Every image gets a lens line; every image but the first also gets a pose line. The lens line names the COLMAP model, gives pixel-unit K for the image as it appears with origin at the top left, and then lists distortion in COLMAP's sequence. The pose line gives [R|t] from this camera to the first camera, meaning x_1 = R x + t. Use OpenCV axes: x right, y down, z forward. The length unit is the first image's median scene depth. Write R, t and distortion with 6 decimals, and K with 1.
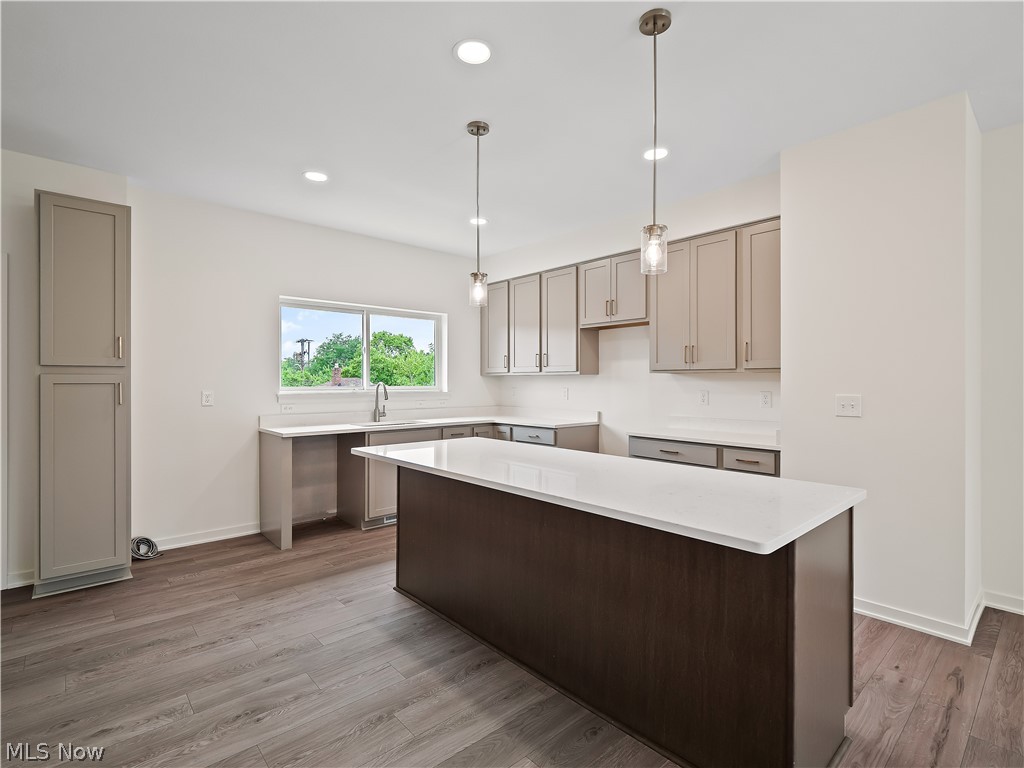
lens RADIAL K [[501.8, 0, 507.7], [0, 501.8, 379.3], [0, 0, 1]] dist [-0.001041, -0.000094]
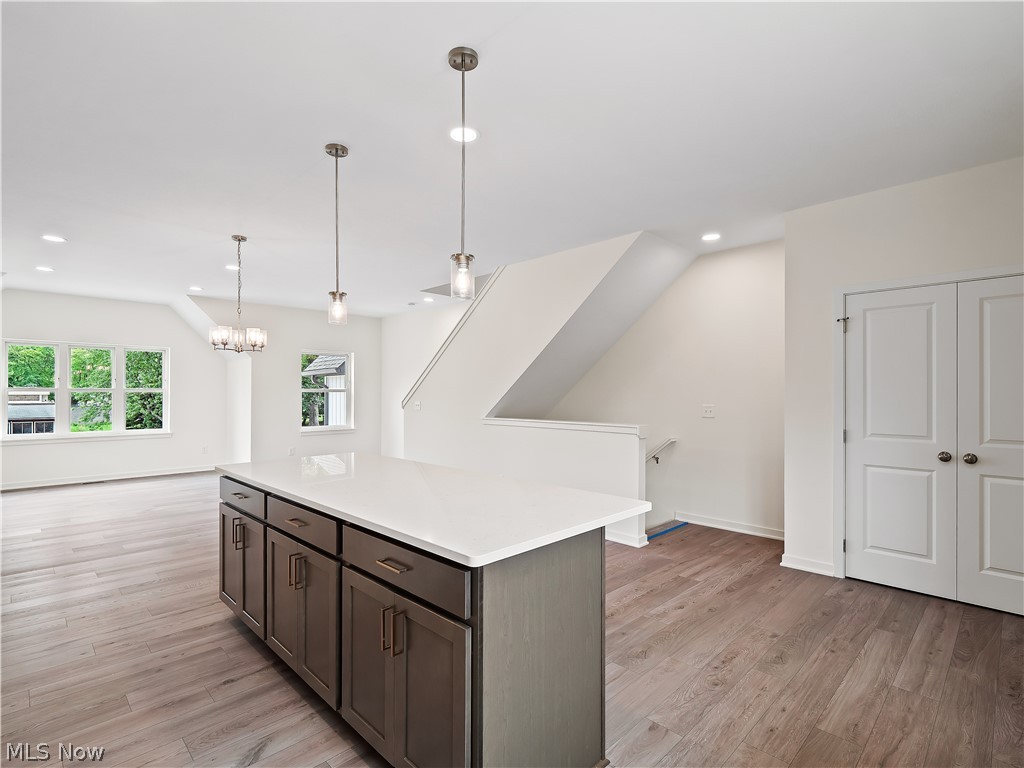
lens RADIAL K [[507.6, 0, 509.2], [0, 507.6, 391.9], [0, 0, 1]] dist [-0.001555, 0.002067]
pose [[-0.998304, -0.002783, -0.058146, -0.081541], [-0.002477, 0.999983, -0.005323, -0.007363], [0.058160, -0.005170, -0.998294, 1.675345]]
